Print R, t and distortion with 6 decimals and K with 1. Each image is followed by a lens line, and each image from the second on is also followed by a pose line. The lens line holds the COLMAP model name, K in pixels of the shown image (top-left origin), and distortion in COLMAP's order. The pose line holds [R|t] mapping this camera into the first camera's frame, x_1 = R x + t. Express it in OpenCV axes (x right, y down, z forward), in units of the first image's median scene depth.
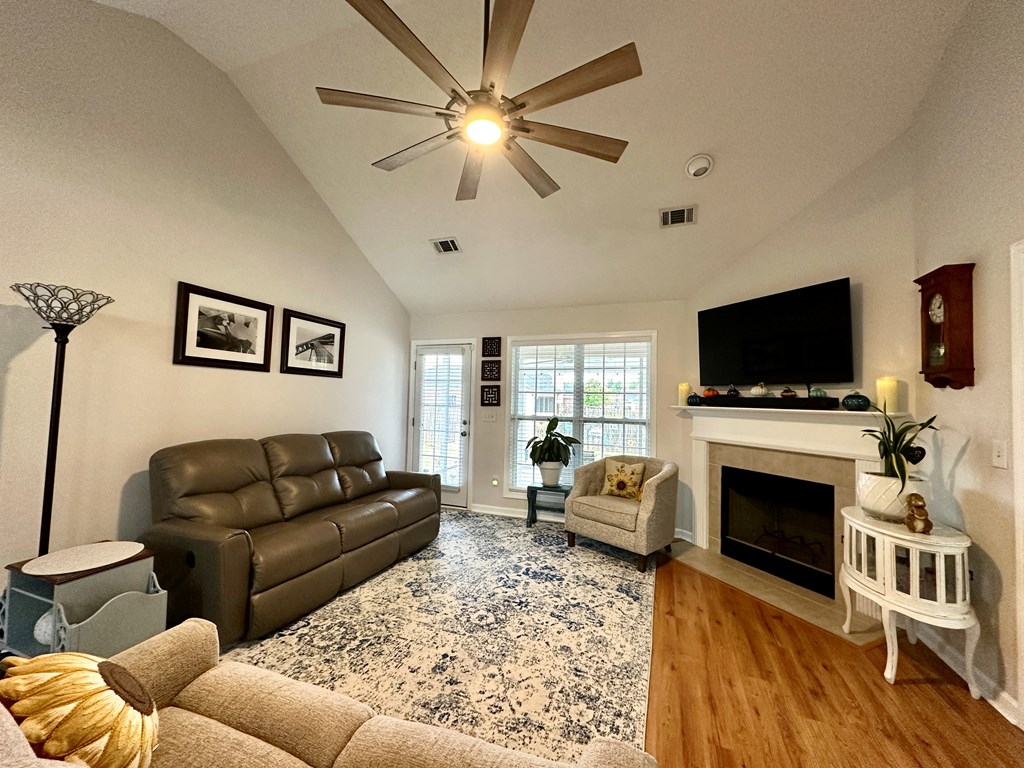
lens RADIAL K [[405.7, 0, 512.9], [0, 405.7, 382.8], [0, 0, 1]] dist [0.000383, 0.000041]
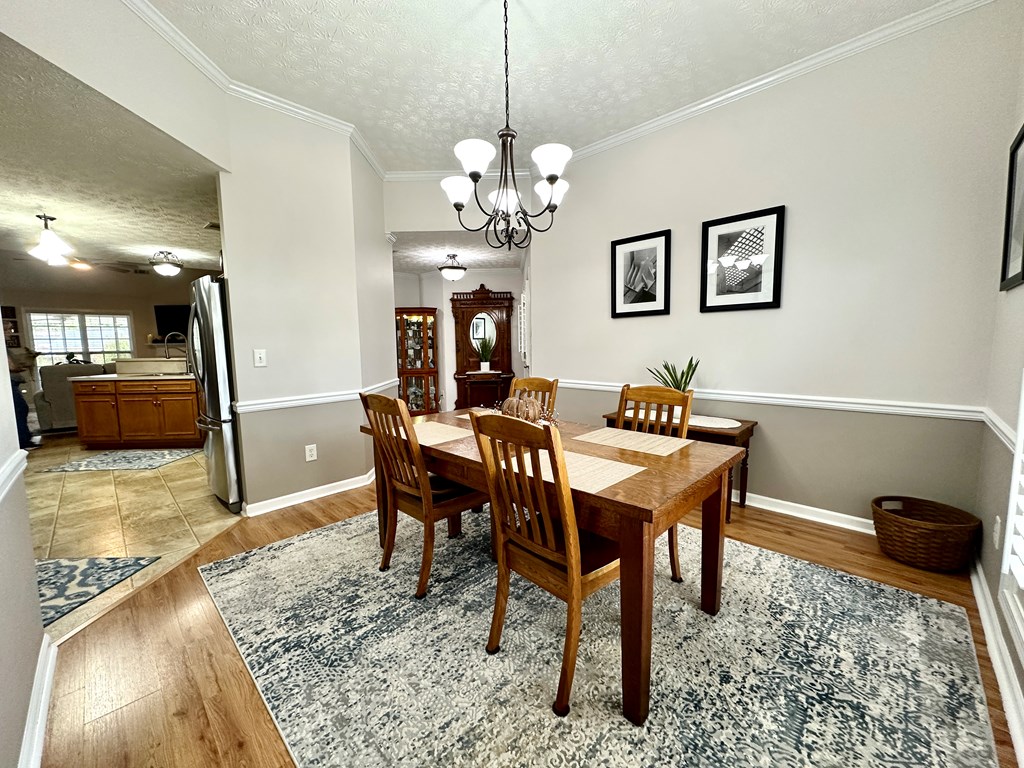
lens RADIAL K [[405.7, 0, 511.6], [0, 405.7, 384.5], [0, 0, 1]] dist [0.000383, 0.000041]
pose [[0.396713, -0.119495, 0.910132, -1.181192], [-0.015580, 0.990471, 0.136834, -0.083463], [-0.917811, -0.068464, 0.391071, -2.393425]]
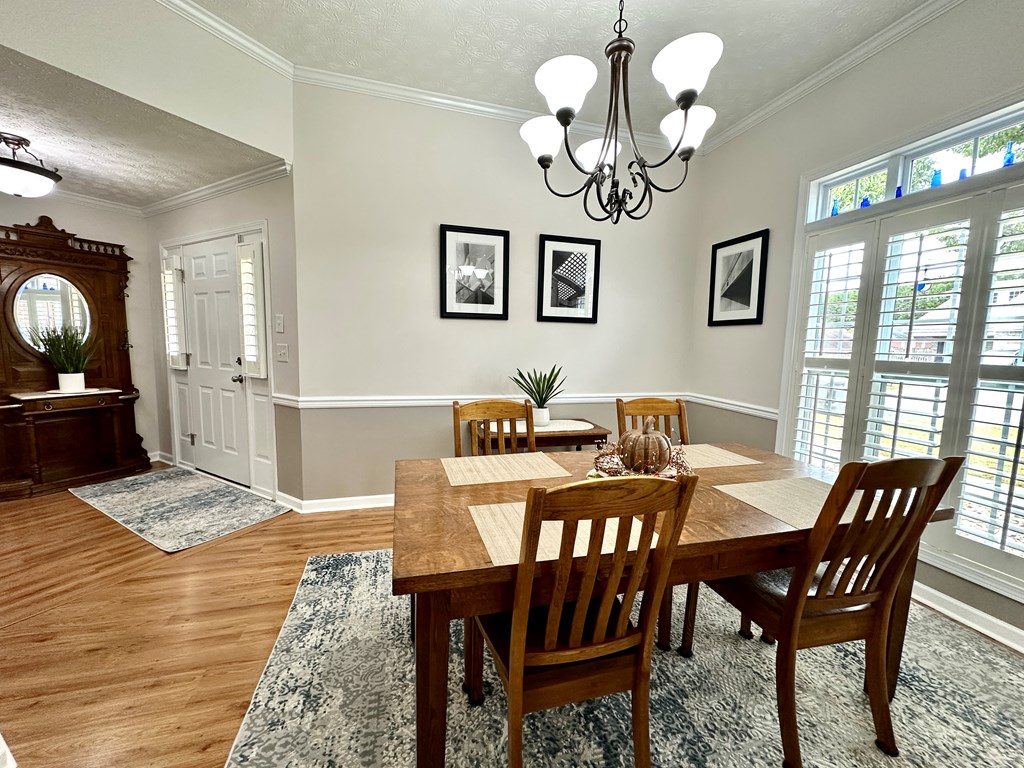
lens RADIAL K [[405.7, 0, 512.0], [0, 405.7, 387.0], [0, 0, 1]] dist [0.000383, 0.000041]
pose [[-0.592645, -0.122912, 0.796030, -0.877275], [-0.069794, 0.992408, 0.101272, -0.063938], [-0.802434, 0.004460, -0.596724, -1.762718]]
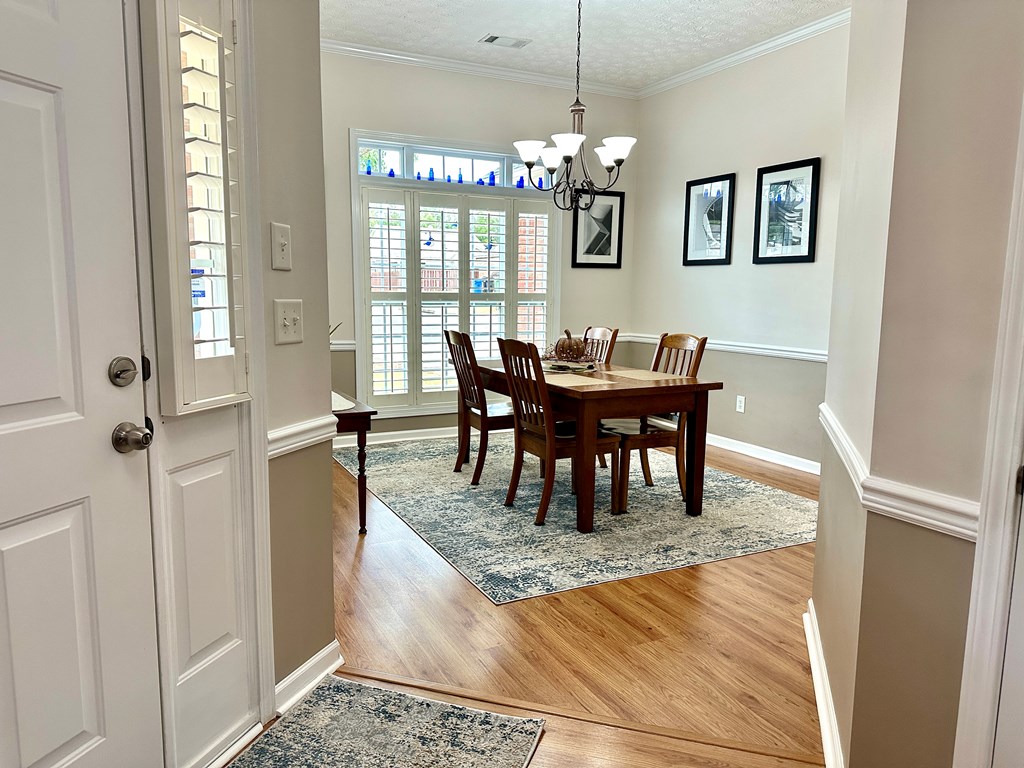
lens RADIAL K [[713.8, 0, 509.1], [0, 713.8, 381.6], [0, 0, 1]] dist [0.089080, -0.077156]
pose [[-0.676605, 0.069421, -0.733066, 0.498413], [0.008475, 0.996214, 0.086519, -0.013295], [0.736297, 0.052326, -0.674632, -1.307196]]
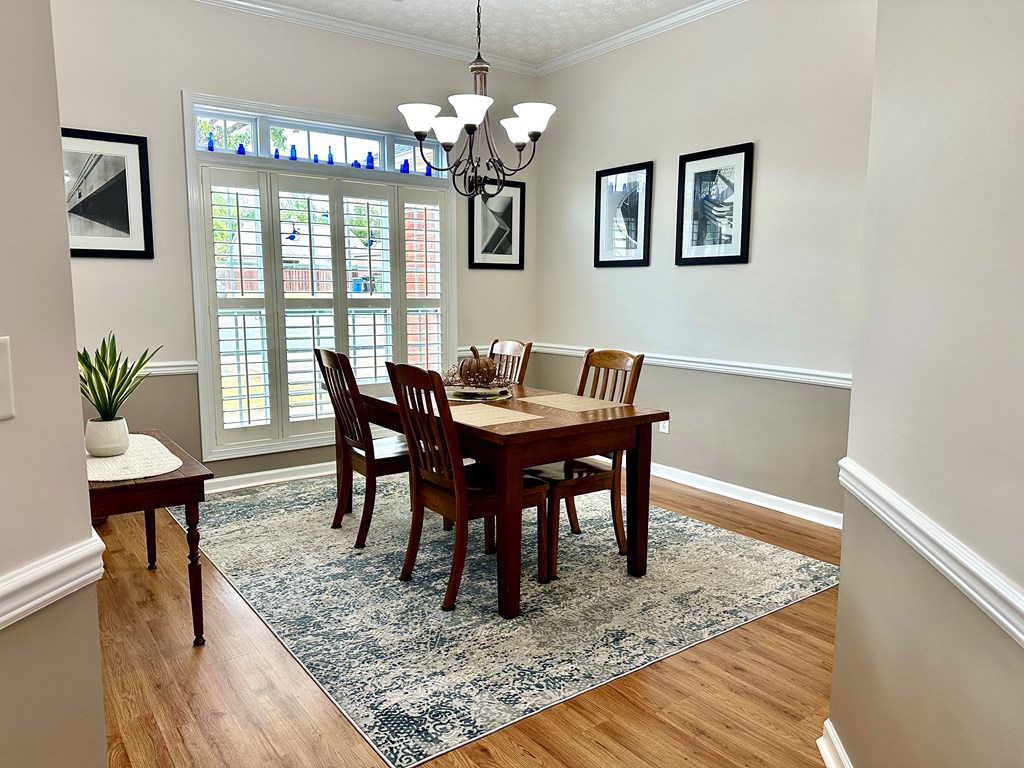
lens RADIAL K [[713.8, 0, 516.5], [0, 713.8, 385.0], [0, 0, 1]] dist [0.089080, -0.077156]
pose [[-0.539575, 0.090577, -0.837052, 0.296921], [0.019508, 0.995274, 0.095123, -0.037955], [0.841712, 0.034997, -0.538792, -1.508414]]
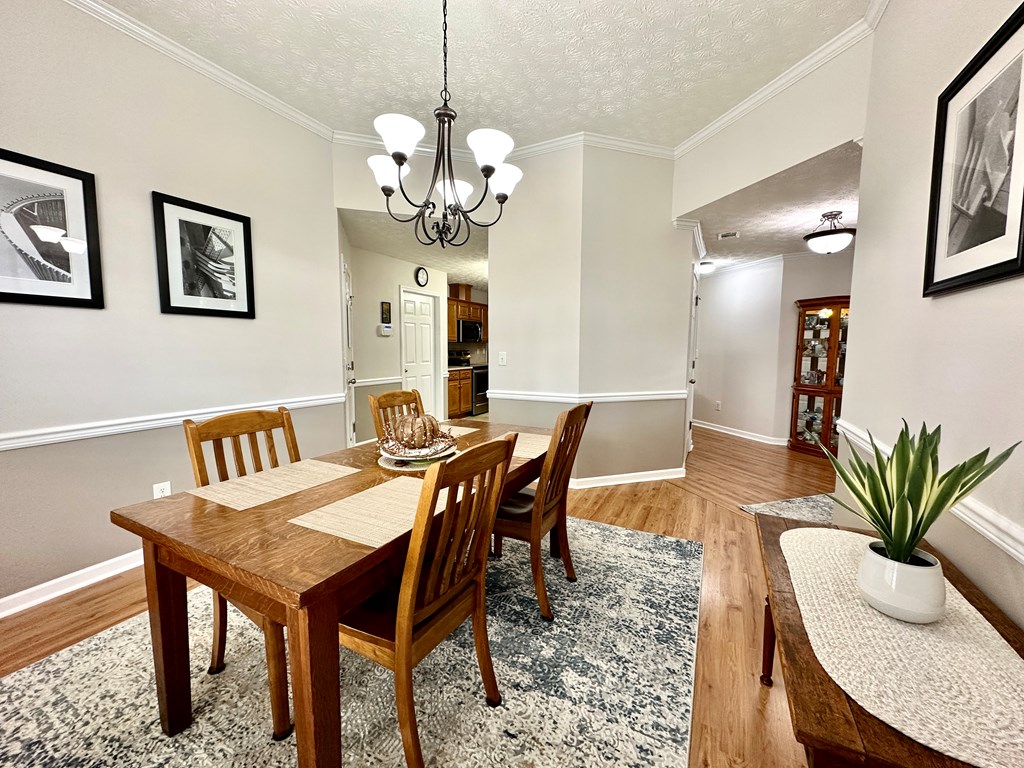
lens RADIAL K [[405.7, 0, 512.3], [0, 405.7, 384.3], [0, 0, 1]] dist [0.000383, 0.000041]
pose [[0.993580, -0.006854, -0.112924, -0.408111], [0.021984, 0.990834, 0.133286, -0.091062], [0.110976, -0.134912, 0.984623, -2.694130]]
